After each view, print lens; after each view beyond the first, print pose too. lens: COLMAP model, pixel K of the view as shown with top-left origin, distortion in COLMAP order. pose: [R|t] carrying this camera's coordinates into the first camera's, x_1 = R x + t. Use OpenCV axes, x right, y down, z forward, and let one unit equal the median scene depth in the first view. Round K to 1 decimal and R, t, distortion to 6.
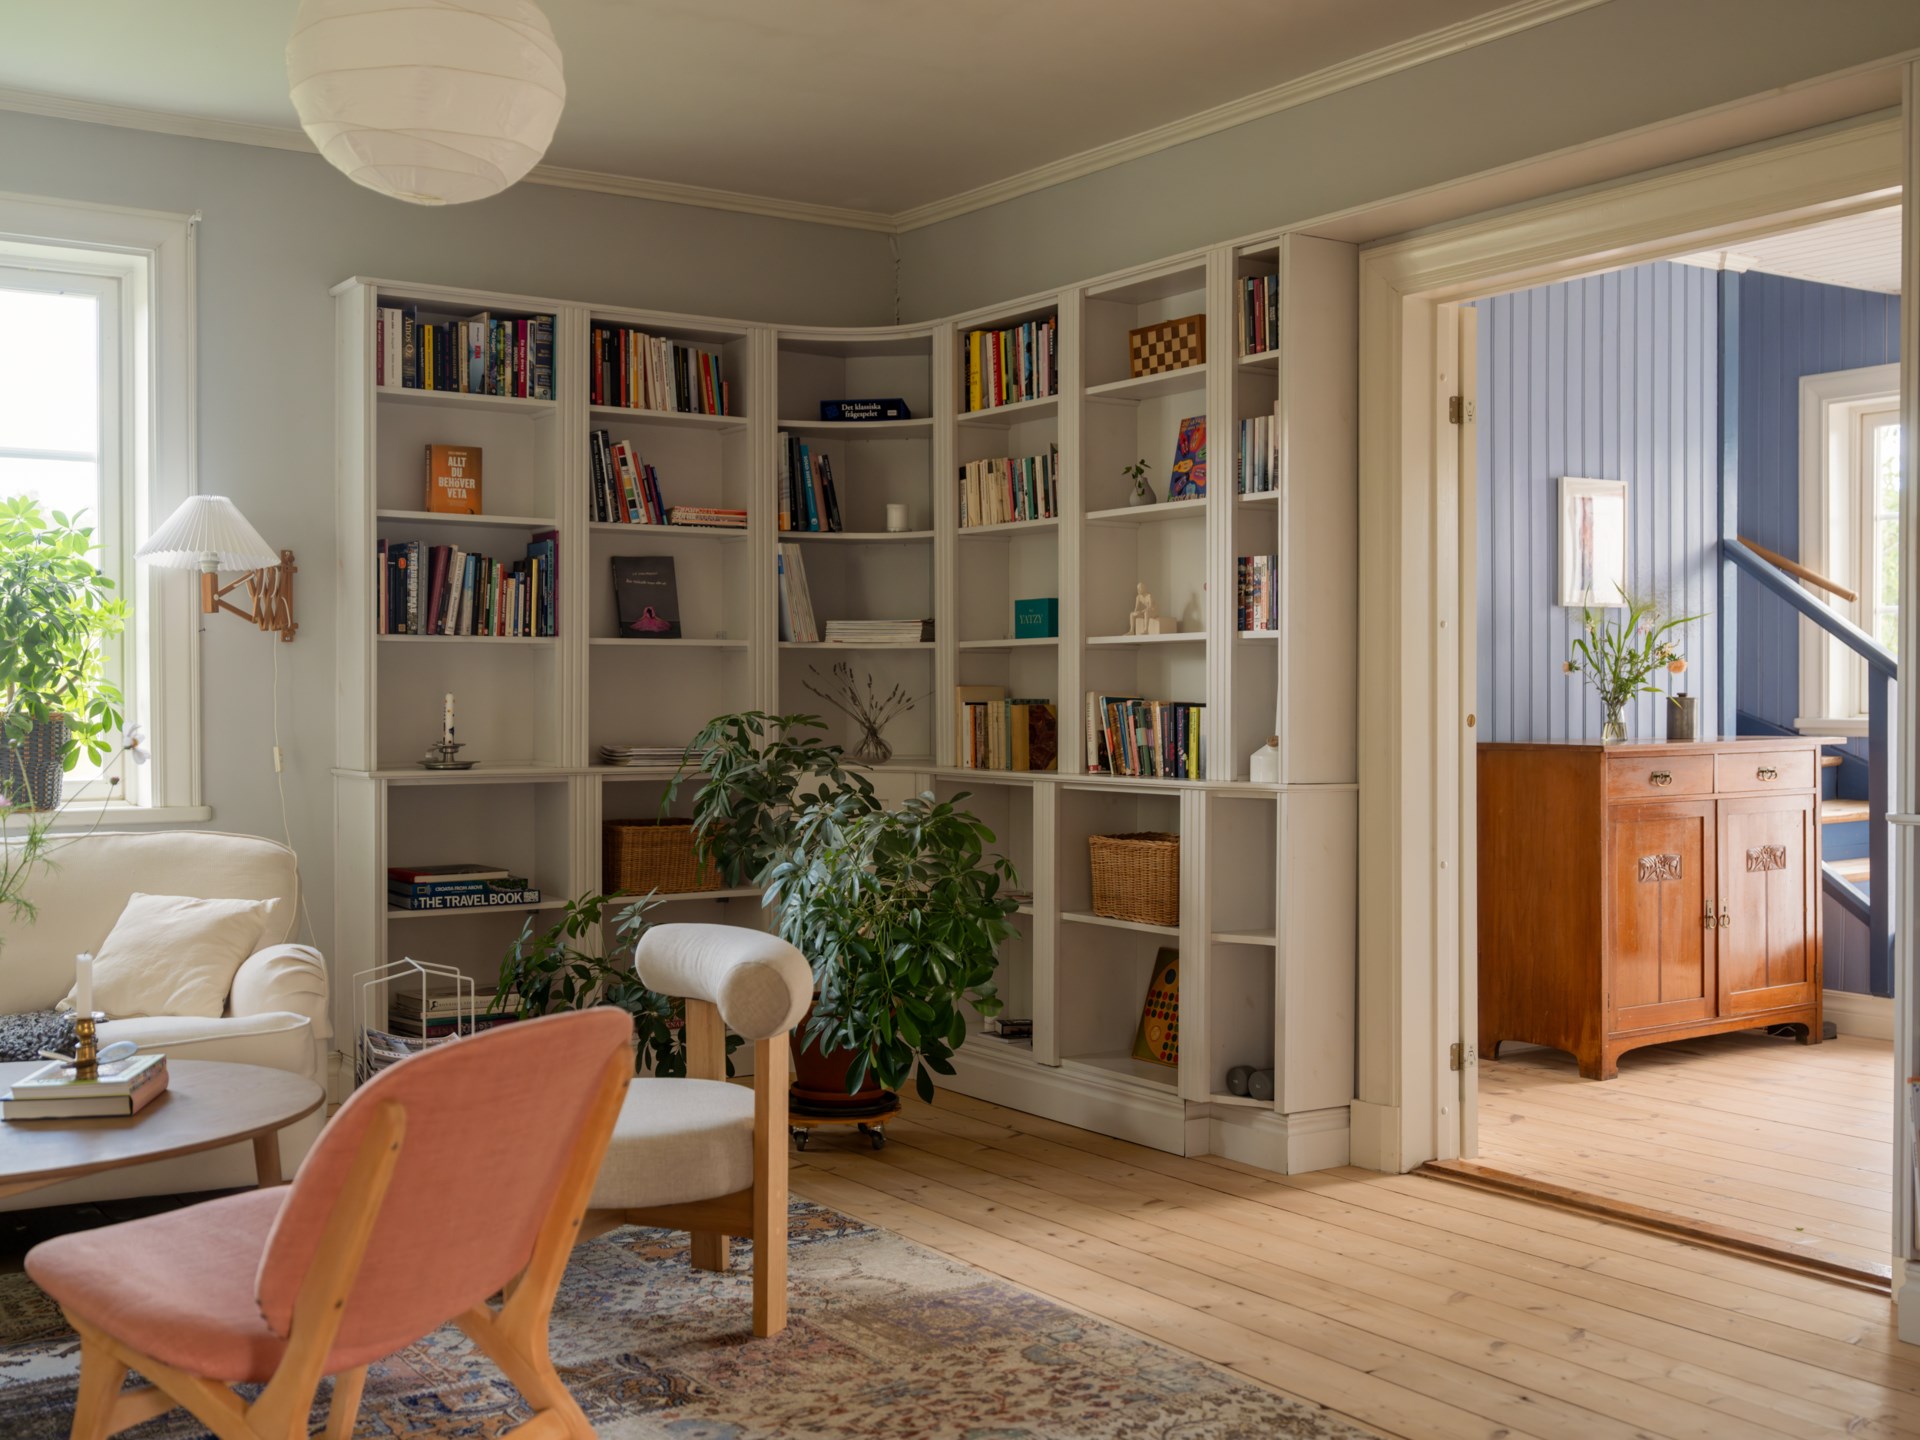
lens RADIAL K [[2032.8, 0, 962.1], [0, 2032.8, 723.3], [0, 0, 1]] dist [-0.006840, 0.000000]
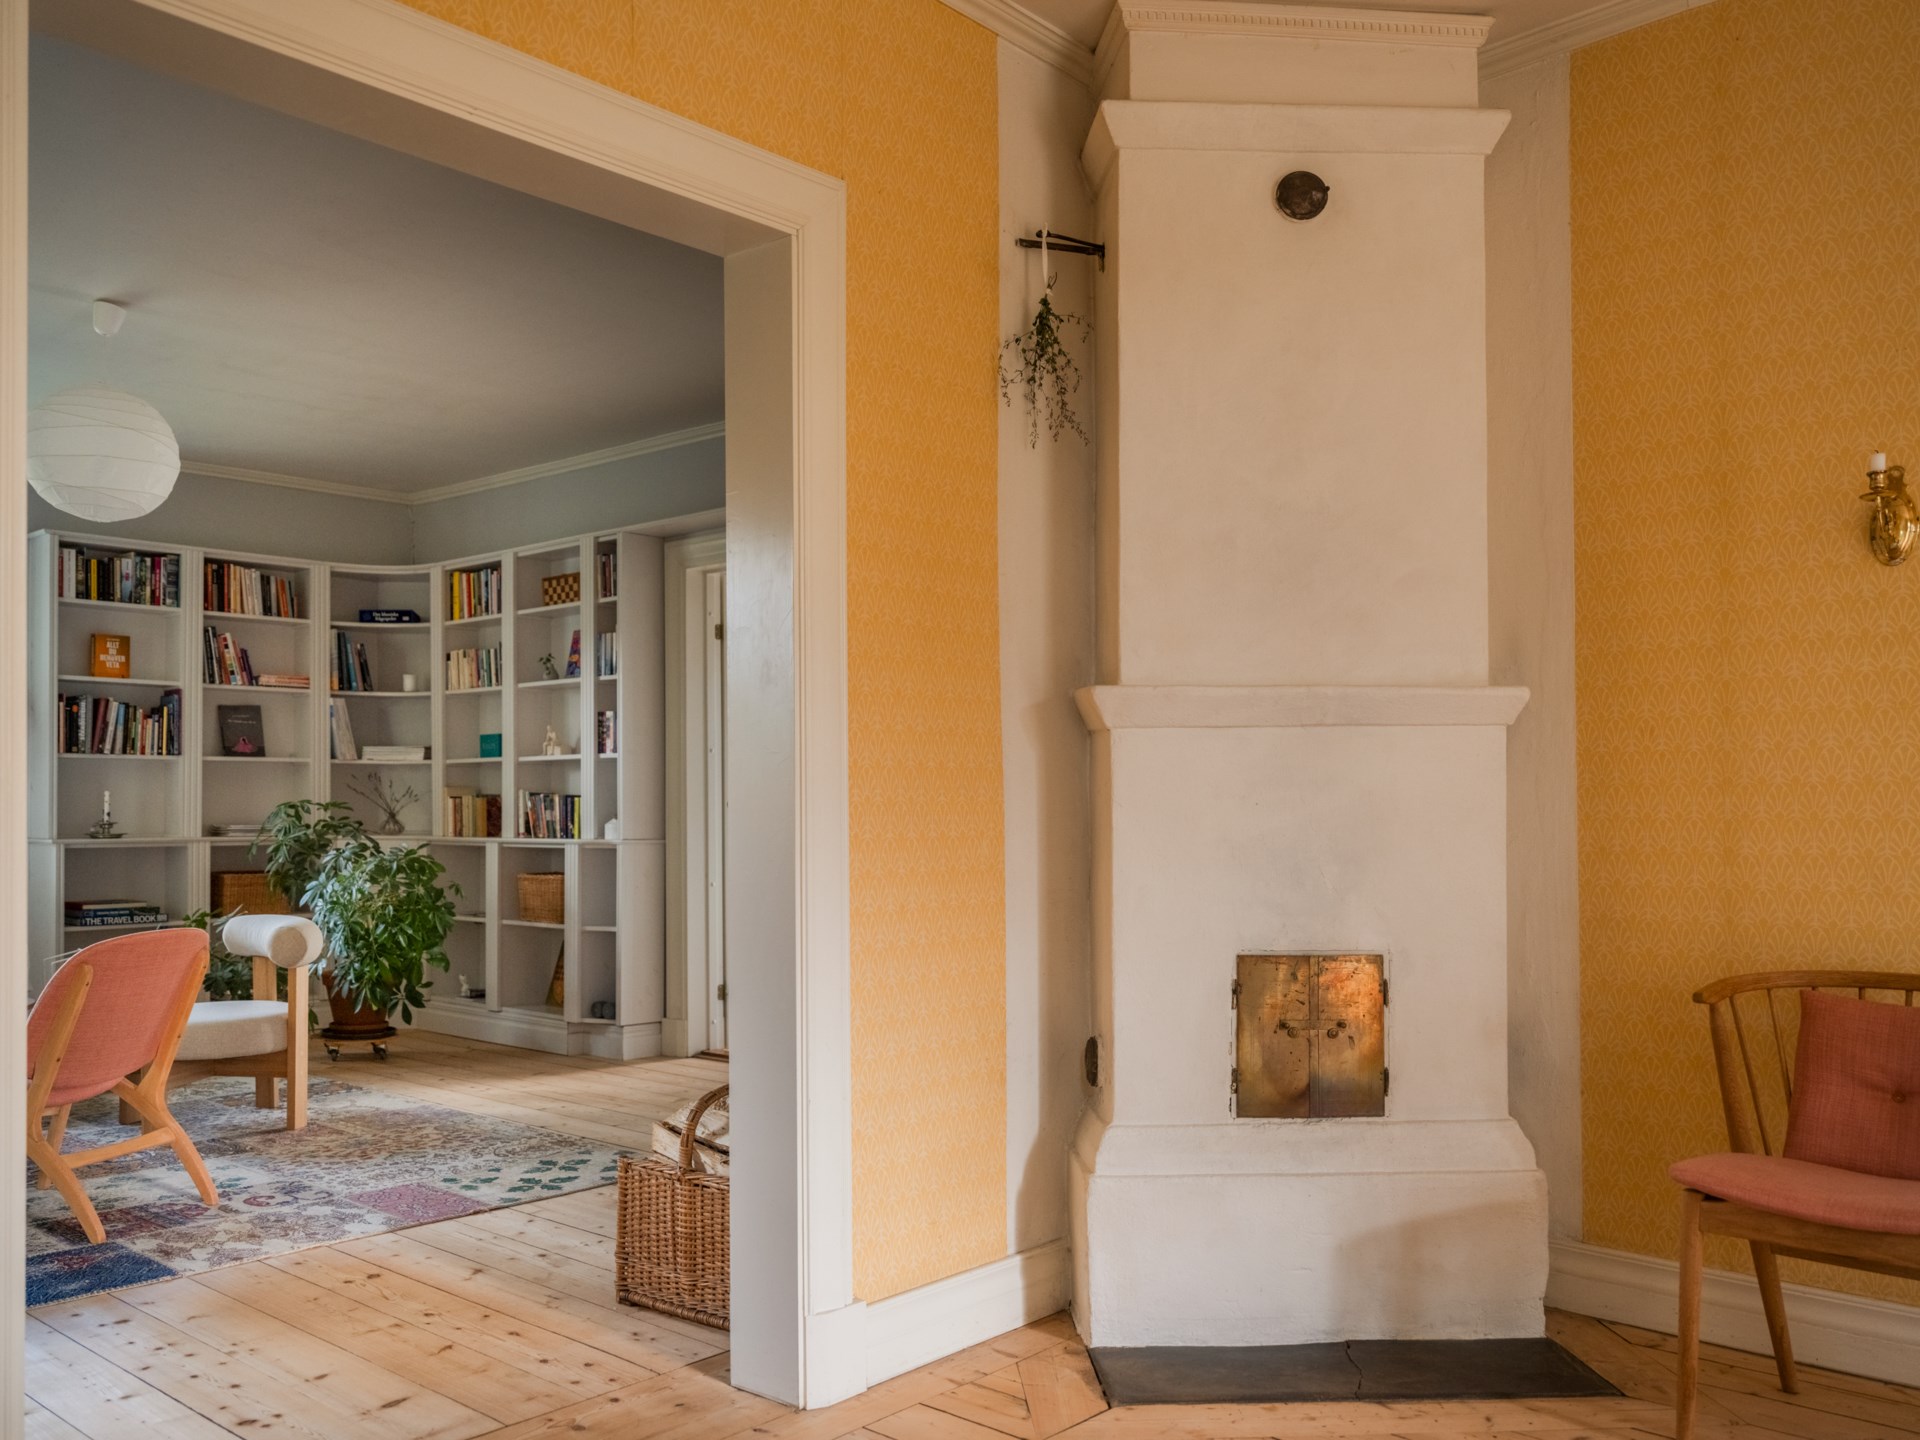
lens RADIAL K [[1565.0, 0, 920.4], [0, 1565.0, 792.4], [0, 0, 1]] dist [-0.004354, -0.002172]
pose [[0.971854, -0.000708, 0.235584, 0.086228], [0.005885, 0.999756, -0.021275, 0.018172], [-0.235511, 0.022063, 0.971621, -0.373067]]
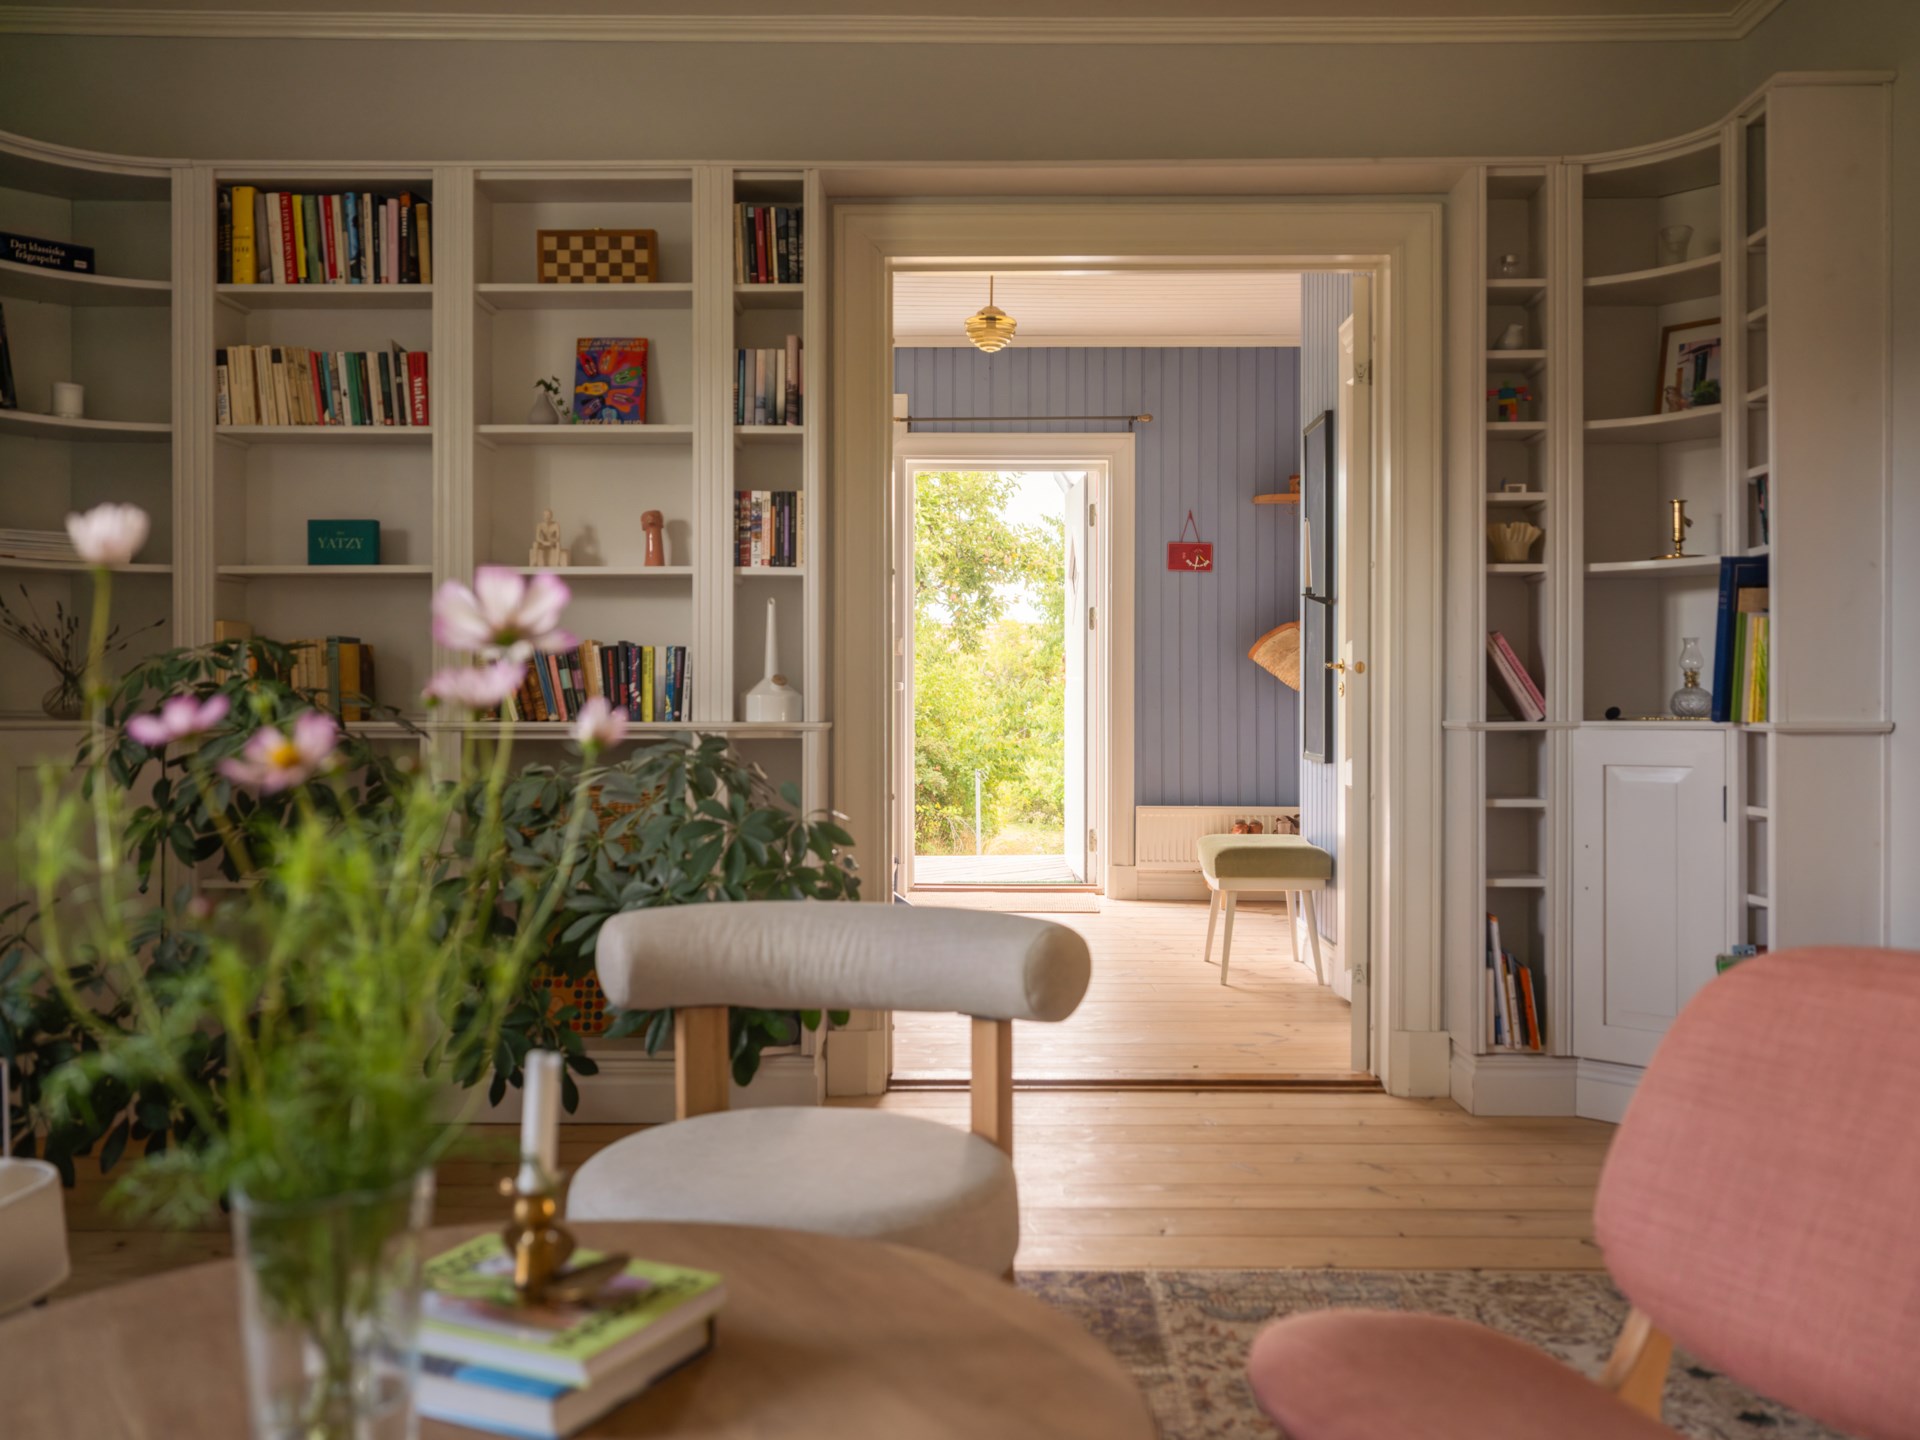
lens RADIAL K [[1695.5, 0, 935.2], [0, 1695.5, 695.1], [0, 0, 1]] dist [0.003957, -0.006219]
pose [[0.574523, 0.001850, 0.818487, -0.459322], [0.008017, 0.999937, -0.007888, 0.022319], [-0.818449, 0.011093, 0.574471, 0.449987]]
